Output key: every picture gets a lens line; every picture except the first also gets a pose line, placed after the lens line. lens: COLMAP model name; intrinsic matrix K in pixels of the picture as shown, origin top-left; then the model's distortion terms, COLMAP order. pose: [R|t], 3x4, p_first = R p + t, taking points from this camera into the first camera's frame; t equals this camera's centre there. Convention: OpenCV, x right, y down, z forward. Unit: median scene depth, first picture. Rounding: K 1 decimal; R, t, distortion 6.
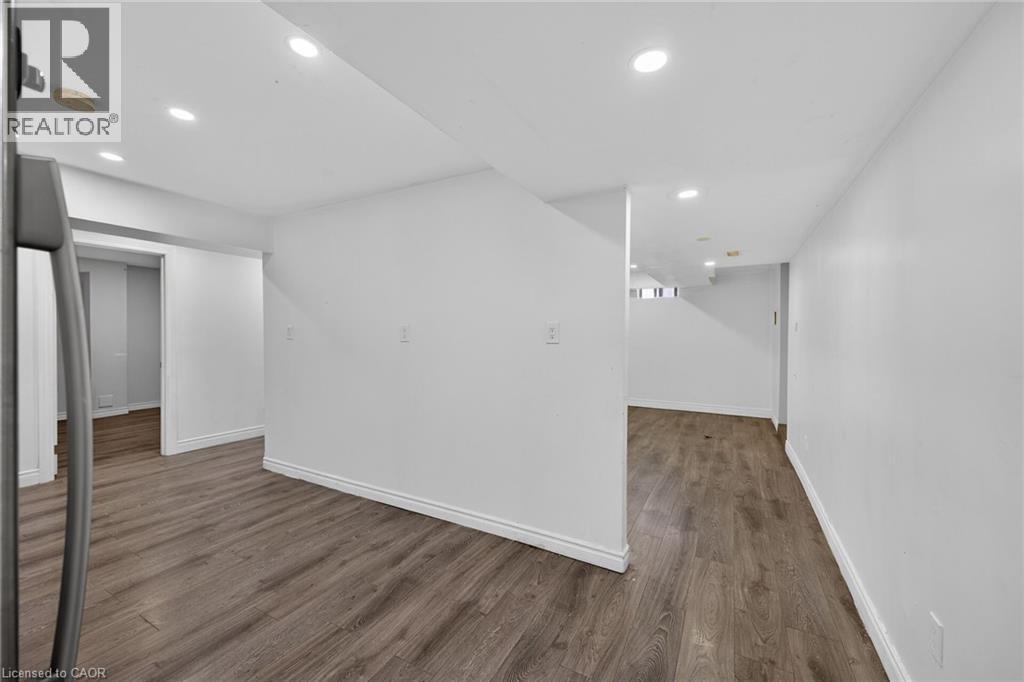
lens RADIAL K [[400.5, 0, 511.9], [0, 400.5, 336.6], [0, 0, 1]] dist [0.000550, -0.000168]
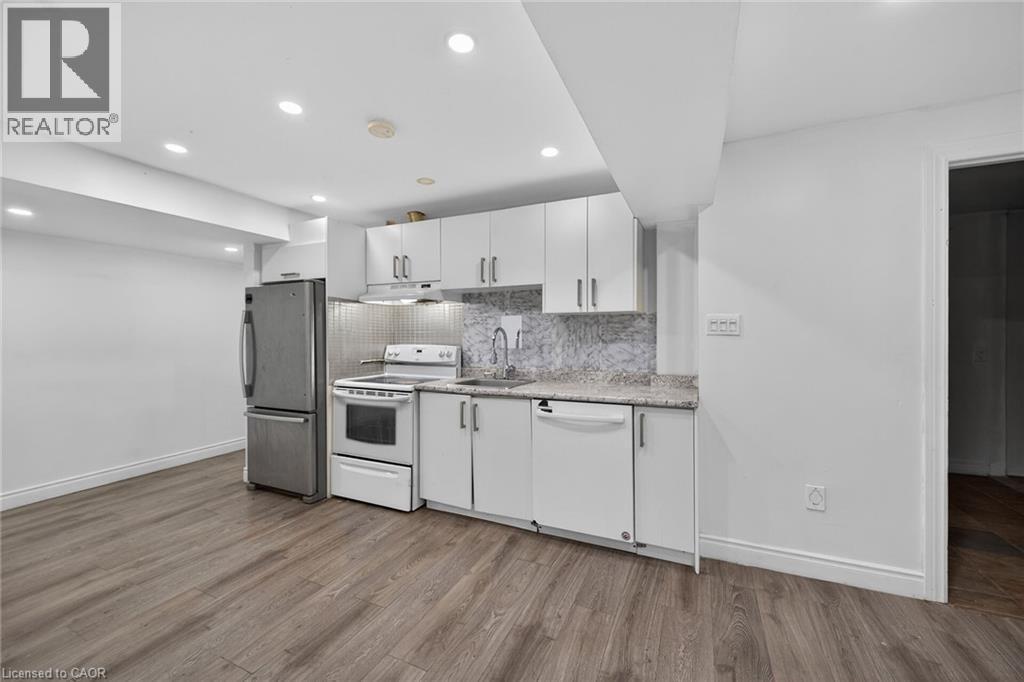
lens RADIAL K [[430.8, 0, 543.5], [0, 430.8, 335.7], [0, 0, 1]] dist [-0.001392, -0.000917]
pose [[-0.996039, 0.003392, -0.088854, -0.867457], [0.002444, 0.999939, 0.010778, -0.010444], [0.088885, 0.010518, -0.995986, 1.357405]]
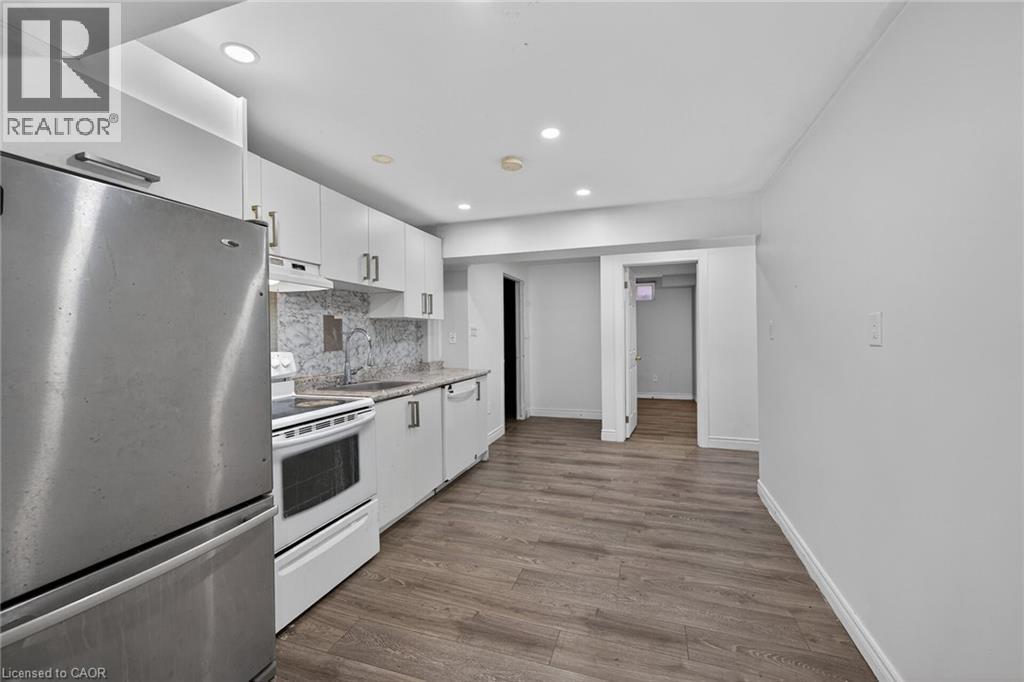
lens RADIAL K [[400.5, 0, 511.9], [0, 400.5, 336.6], [0, 0, 1]] dist [0.000550, -0.000168]
pose [[0.186887, 0.002346, -0.982379, 0.148385], [0.000776, 0.999996, 0.002535, -0.002135], [0.982381, -0.001236, 0.186884, 0.447617]]
